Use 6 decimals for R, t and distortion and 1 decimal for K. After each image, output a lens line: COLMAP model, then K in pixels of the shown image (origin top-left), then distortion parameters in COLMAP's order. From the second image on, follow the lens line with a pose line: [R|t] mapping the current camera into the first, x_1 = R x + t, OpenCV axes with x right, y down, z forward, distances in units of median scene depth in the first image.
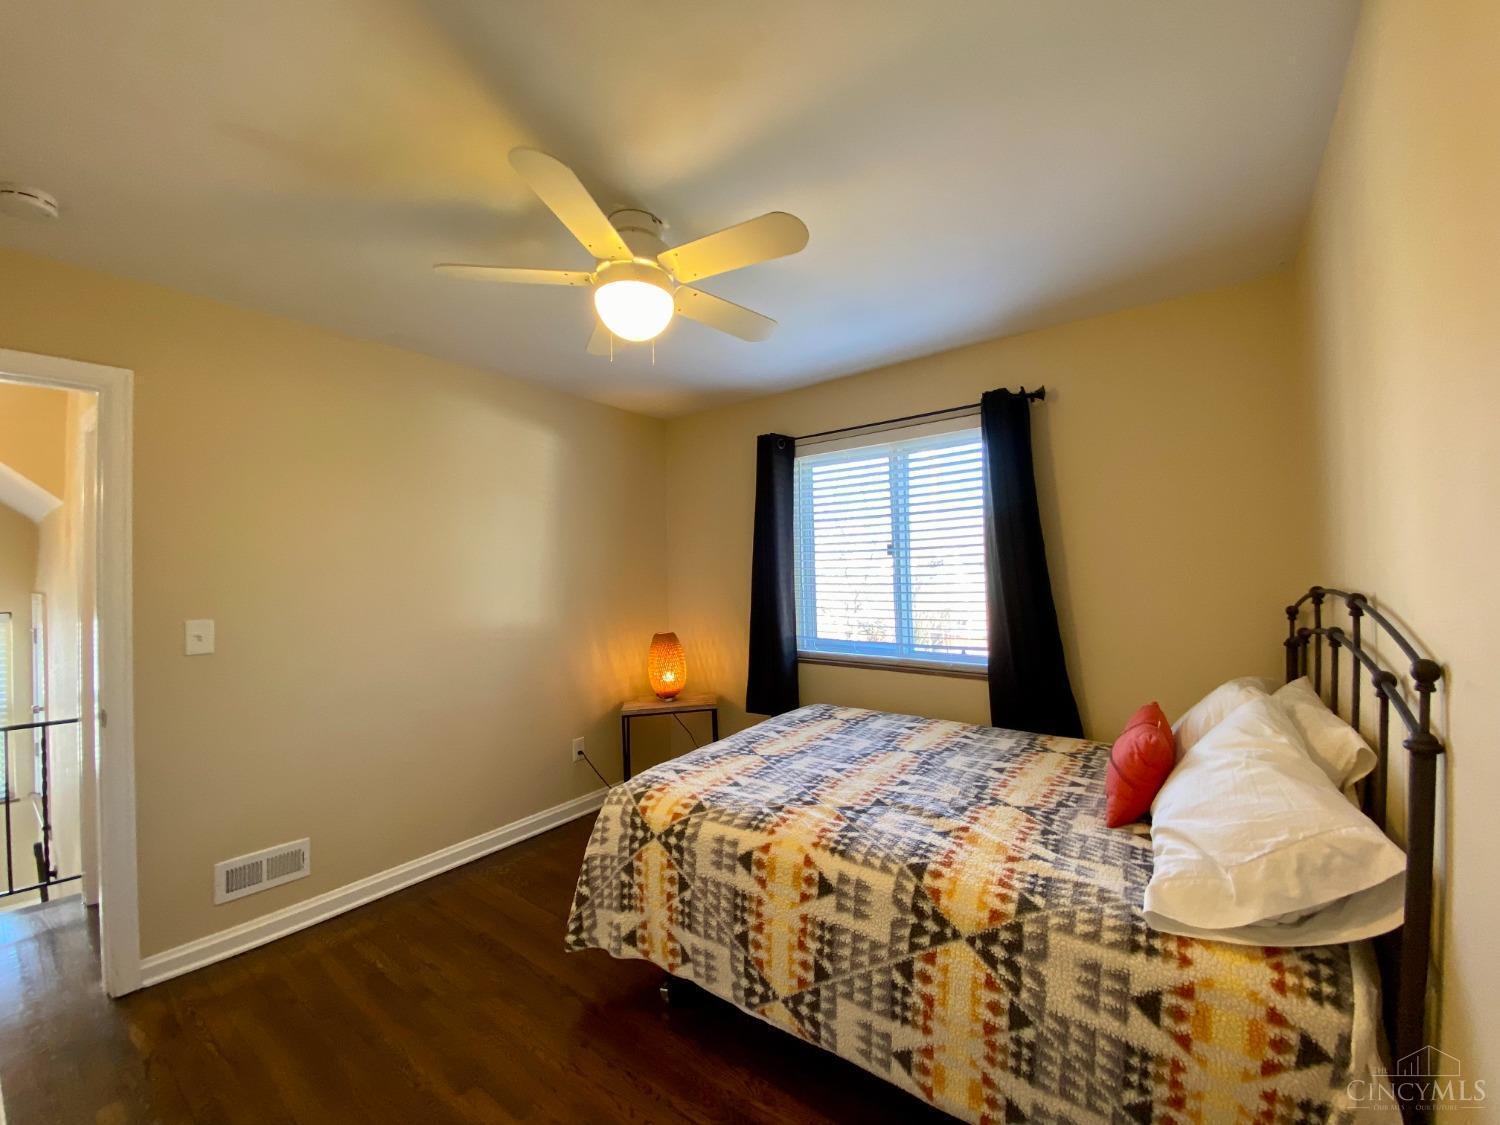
lens RADIAL K [[606.5, 0, 750.0], [0, 606.5, 562.5], [0, 0, 1]] dist [-0.029039, -0.000056]
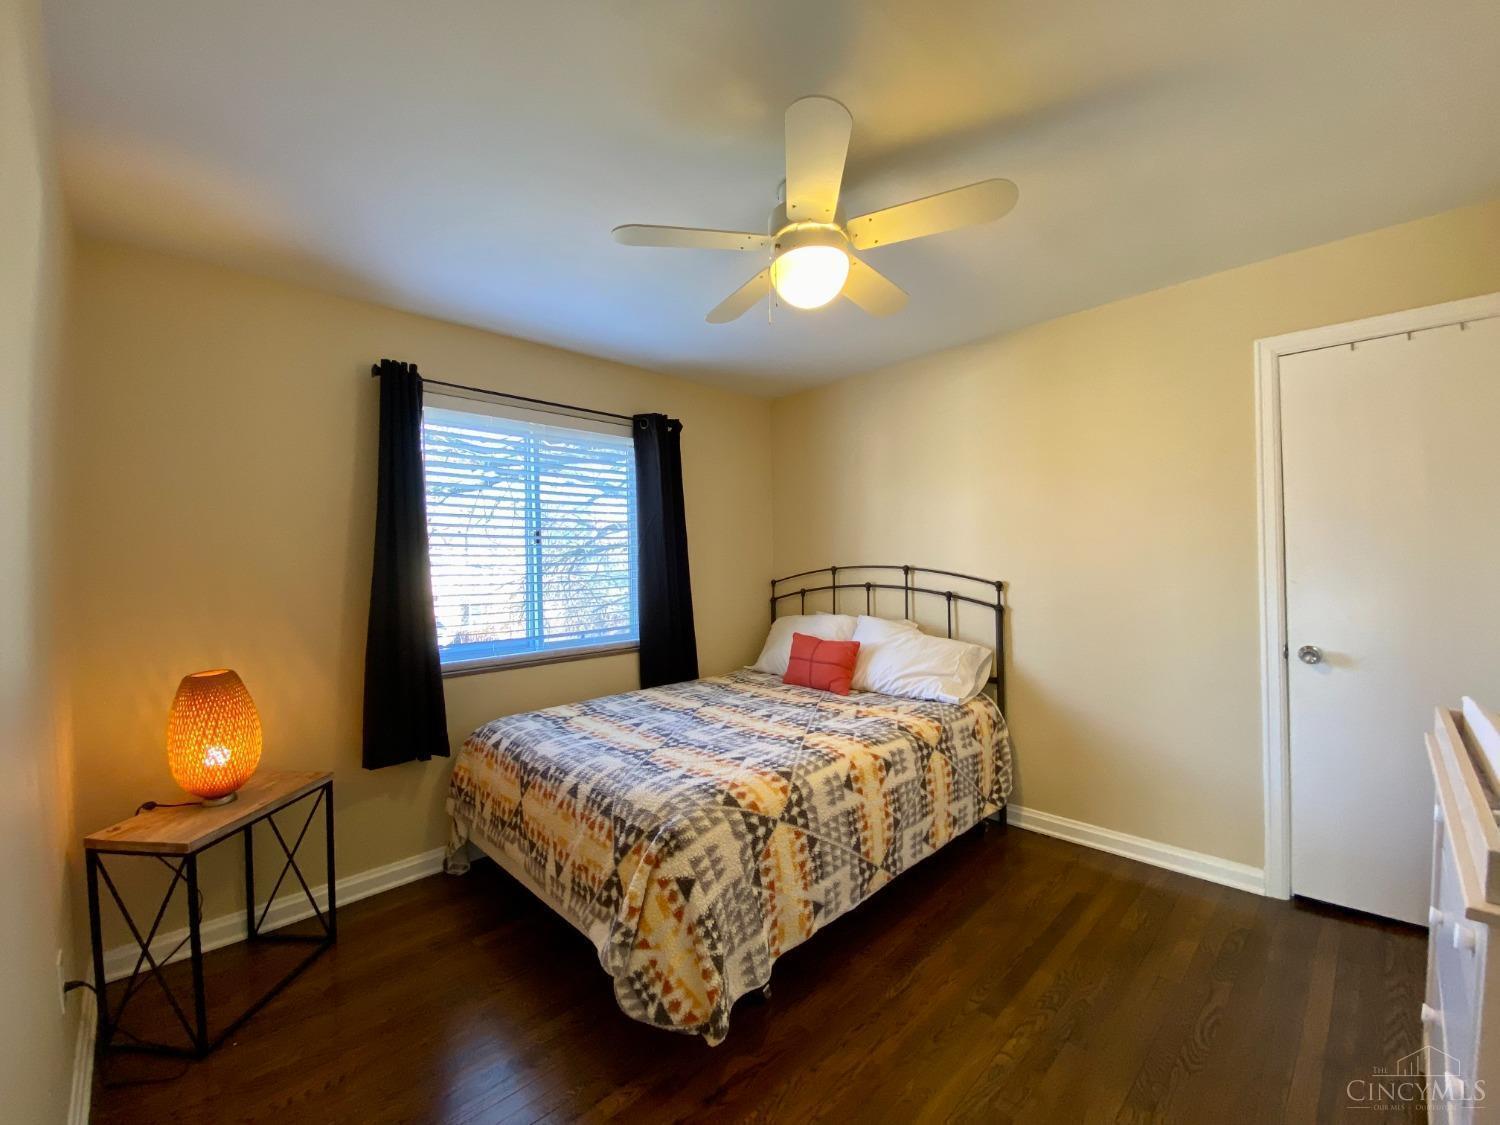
lens RADIAL K [[606.5, 0, 750.0], [0, 606.5, 562.5], [0, 0, 1]] dist [-0.029039, -0.000056]
pose [[0.175661, 0.014804, 0.984339, -1.213389], [0.009264, 0.999818, -0.016689, 0.068003], [-0.984407, 0.012050, 0.175491, 0.952574]]
